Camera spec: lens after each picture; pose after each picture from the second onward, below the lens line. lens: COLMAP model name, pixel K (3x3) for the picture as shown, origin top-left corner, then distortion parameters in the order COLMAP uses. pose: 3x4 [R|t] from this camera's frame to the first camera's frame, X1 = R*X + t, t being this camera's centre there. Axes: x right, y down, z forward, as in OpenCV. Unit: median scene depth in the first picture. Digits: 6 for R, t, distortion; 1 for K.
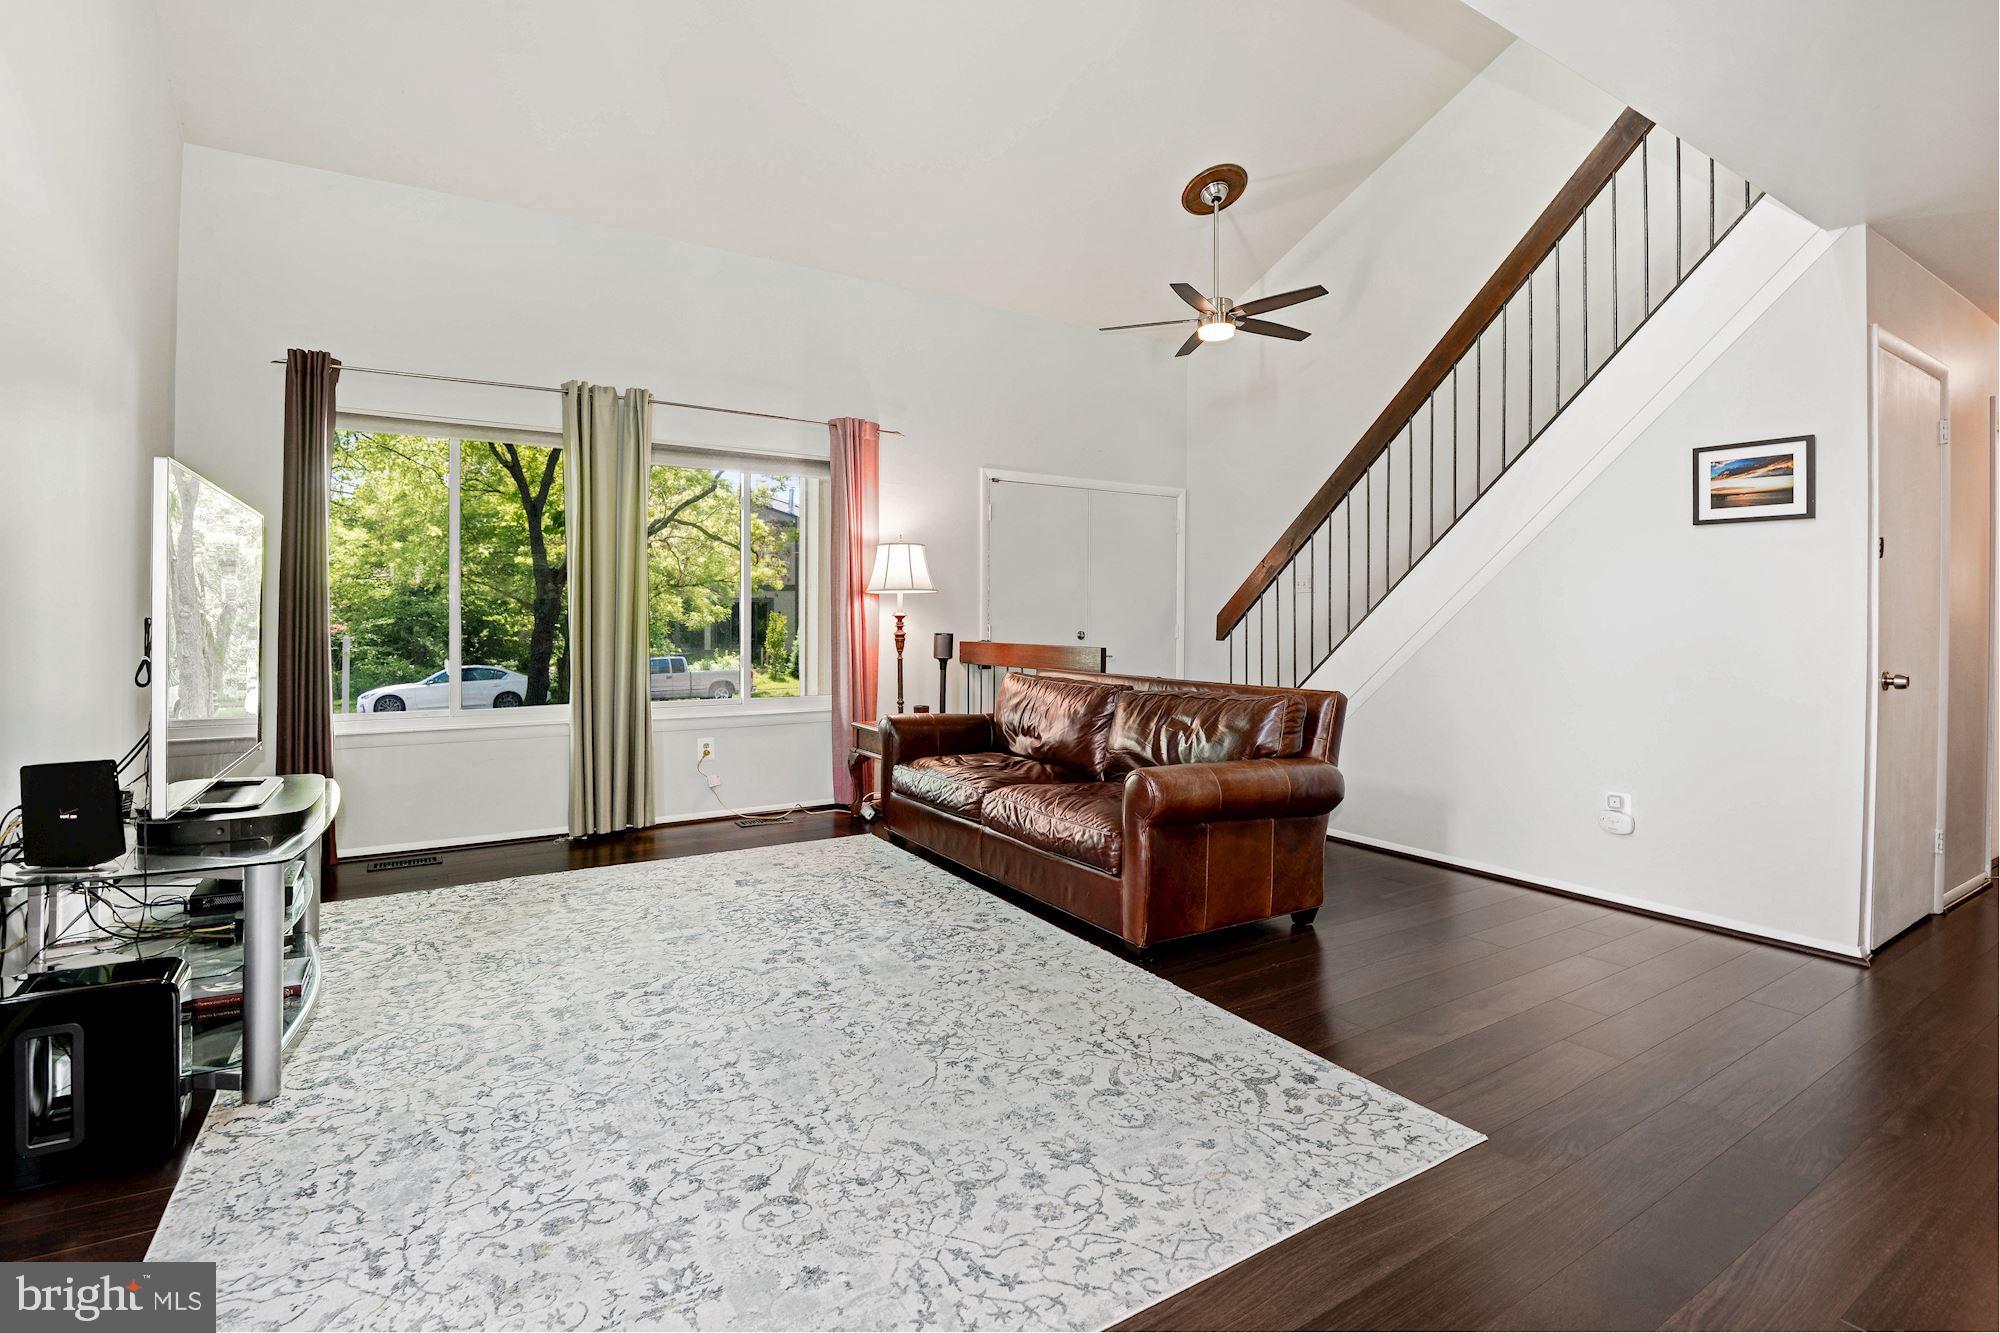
lens RADIAL K [[935.5, 0, 1008.0], [0, 935.5, 615.9], [0, 0, 1]] dist [0.015755, -0.035291]
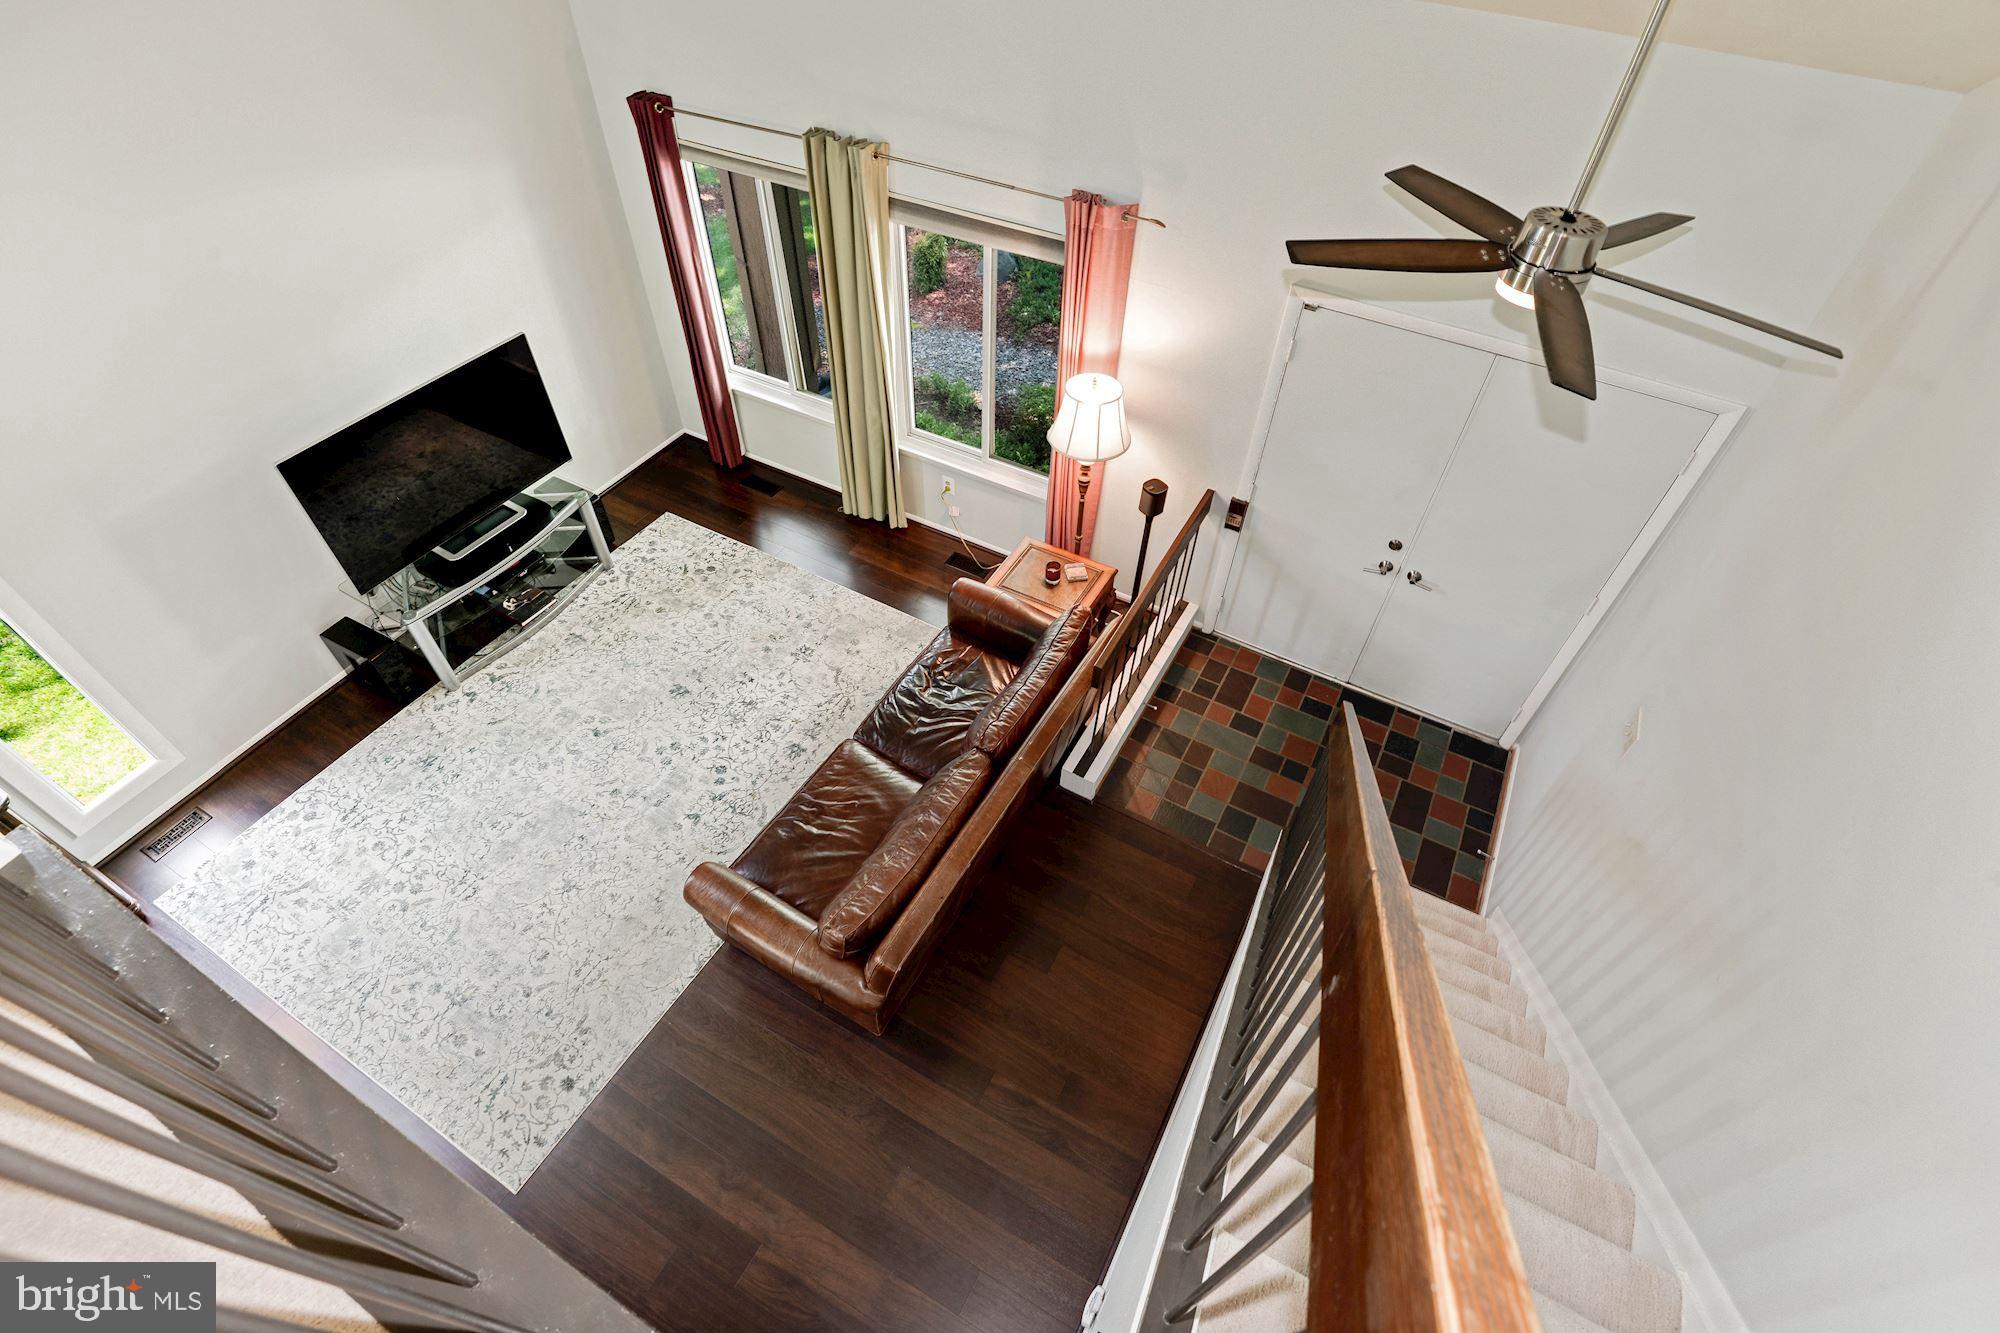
lens RADIAL K [[924.0, 0, 1000.0], [0, 924.0, 666.5], [0, 0, 1]] dist [0.036772, -0.057317]
pose [[0.478893, 0.656636, -0.582658, 0.946987], [-0.021350, 0.672231, 0.740034, -1.015096], [0.877613, -0.341958, 0.335946, 1.123967]]
